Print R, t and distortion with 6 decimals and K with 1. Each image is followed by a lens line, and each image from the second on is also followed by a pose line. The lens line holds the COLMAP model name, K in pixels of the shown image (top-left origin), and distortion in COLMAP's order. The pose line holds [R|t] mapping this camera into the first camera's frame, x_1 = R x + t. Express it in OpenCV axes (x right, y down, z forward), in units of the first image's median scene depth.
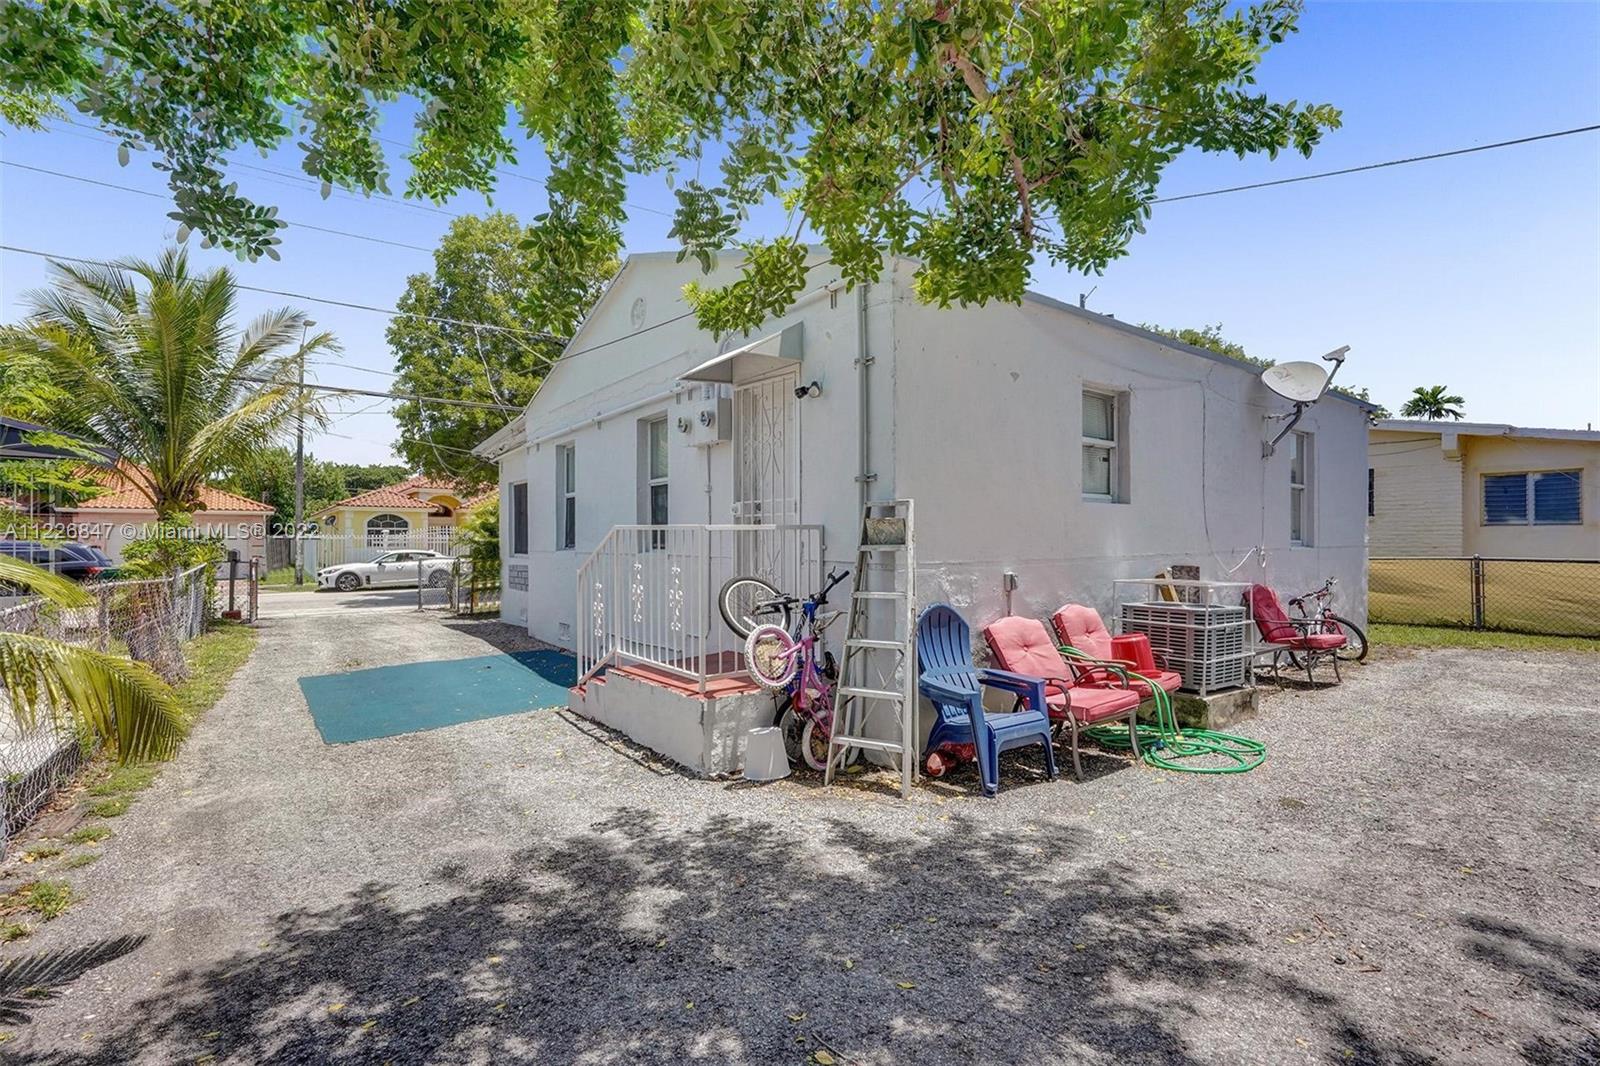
lens RADIAL K [[755.3, 0, 790.9], [0, 755.3, 538.4], [0, 0, 1]] dist [-0.056932, 0.021946]
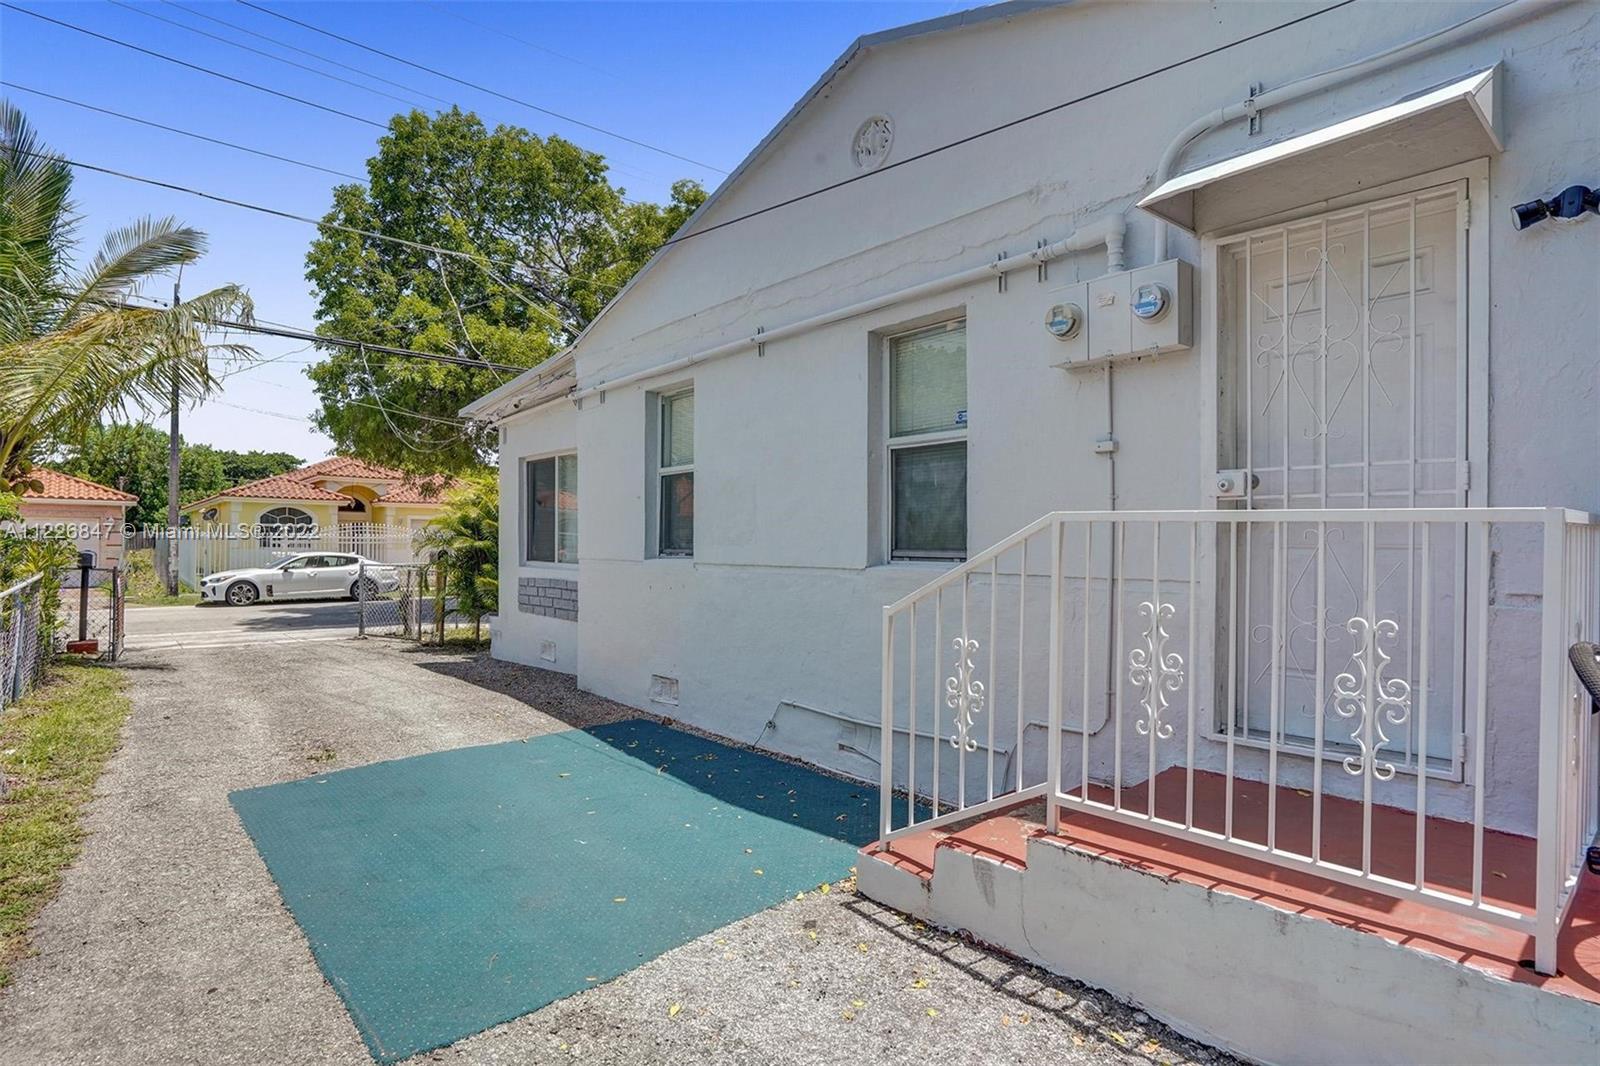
lens RADIAL K [[838.4, 0, 806.4], [0, 838.4, 551.3], [0, 0, 1]] dist [-0.049235, 0.024223]
pose [[0.996817, 0.008592, 0.079257, -0.110601], [-0.009478, 0.999897, 0.010803, 0.000501], [-0.079156, -0.011520, 0.996796, 0.138684]]
